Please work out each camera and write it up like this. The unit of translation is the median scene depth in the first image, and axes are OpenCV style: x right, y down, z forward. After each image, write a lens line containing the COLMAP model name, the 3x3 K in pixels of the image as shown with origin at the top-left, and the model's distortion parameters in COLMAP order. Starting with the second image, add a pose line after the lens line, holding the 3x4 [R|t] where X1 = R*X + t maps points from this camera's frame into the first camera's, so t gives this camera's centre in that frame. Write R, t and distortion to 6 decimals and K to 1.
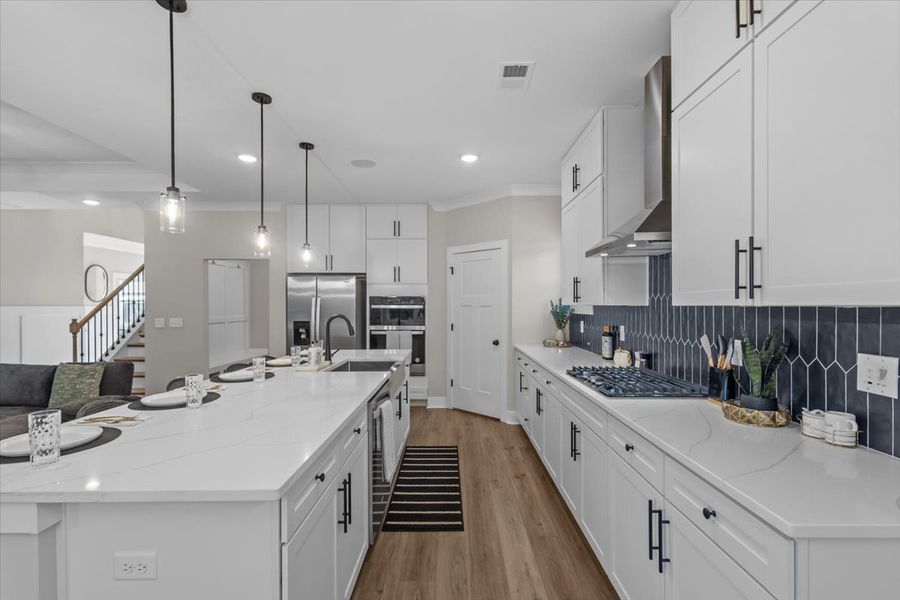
lens RADIAL K [[416.7, 0, 448.1], [0, 416.7, 304.6], [0, 0, 1]] dist [0.018407, -0.003951]
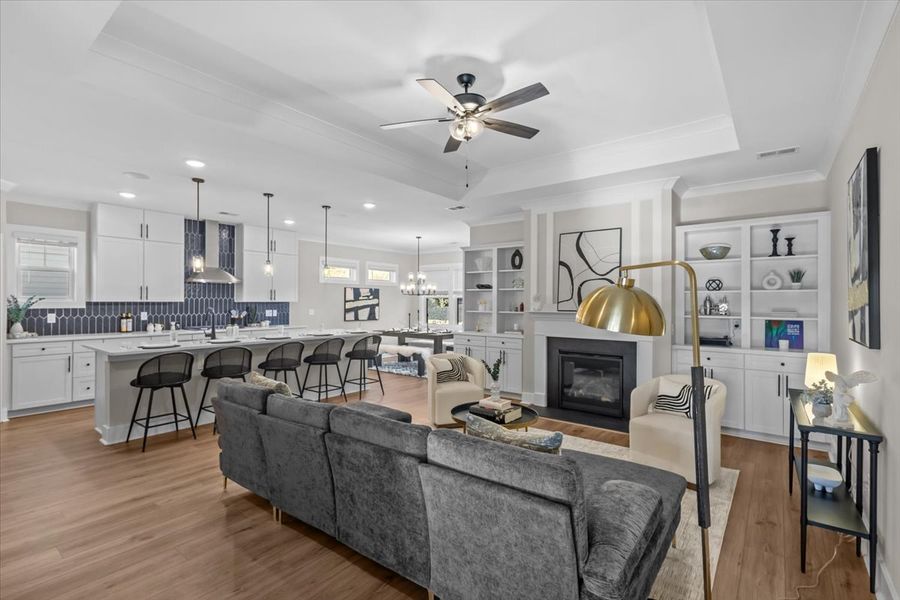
lens RADIAL K [[416.7, 0, 449.4], [0, 416.7, 300.8], [0, 0, 1]] dist [0.018407, -0.003951]
pose [[-0.795250, 0.006772, 0.606244, -1.233910], [0.003166, 0.999970, -0.007017, 0.010147], [-0.606274, -0.003661, -0.795247, 1.101524]]
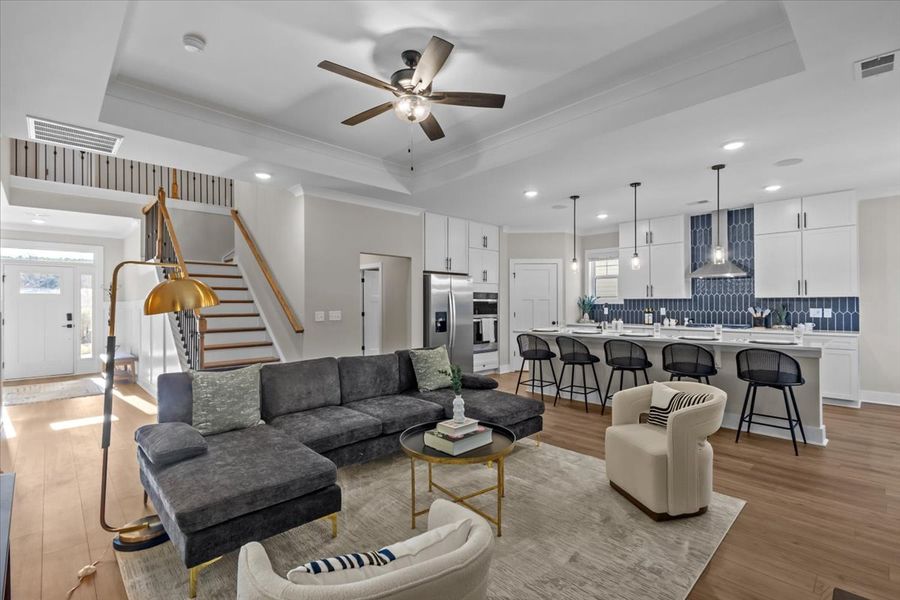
lens RADIAL K [[416.7, 0, 452.3], [0, 416.7, 304.2], [0, 0, 1]] dist [0.018407, -0.003951]
pose [[0.712242, -0.002538, 0.701929, -1.245543], [0.001849, 0.999997, 0.001740, 0.016122], [-0.701931, 0.000059, 0.712245, 0.136949]]
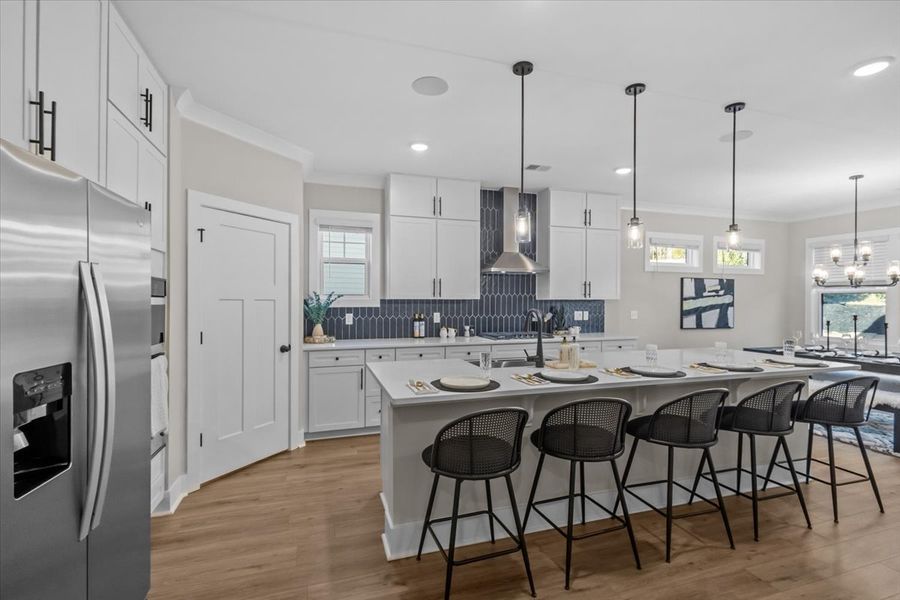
lens RADIAL K [[416.7, 0, 448.5], [0, 416.7, 298.3], [0, 0, 1]] dist [0.018407, -0.003951]
pose [[-0.324828, 0.008216, 0.945737, -0.670013], [-0.000517, 0.999961, -0.008865, 0.007411], [-0.945773, -0.003368, -0.324811, 0.944544]]
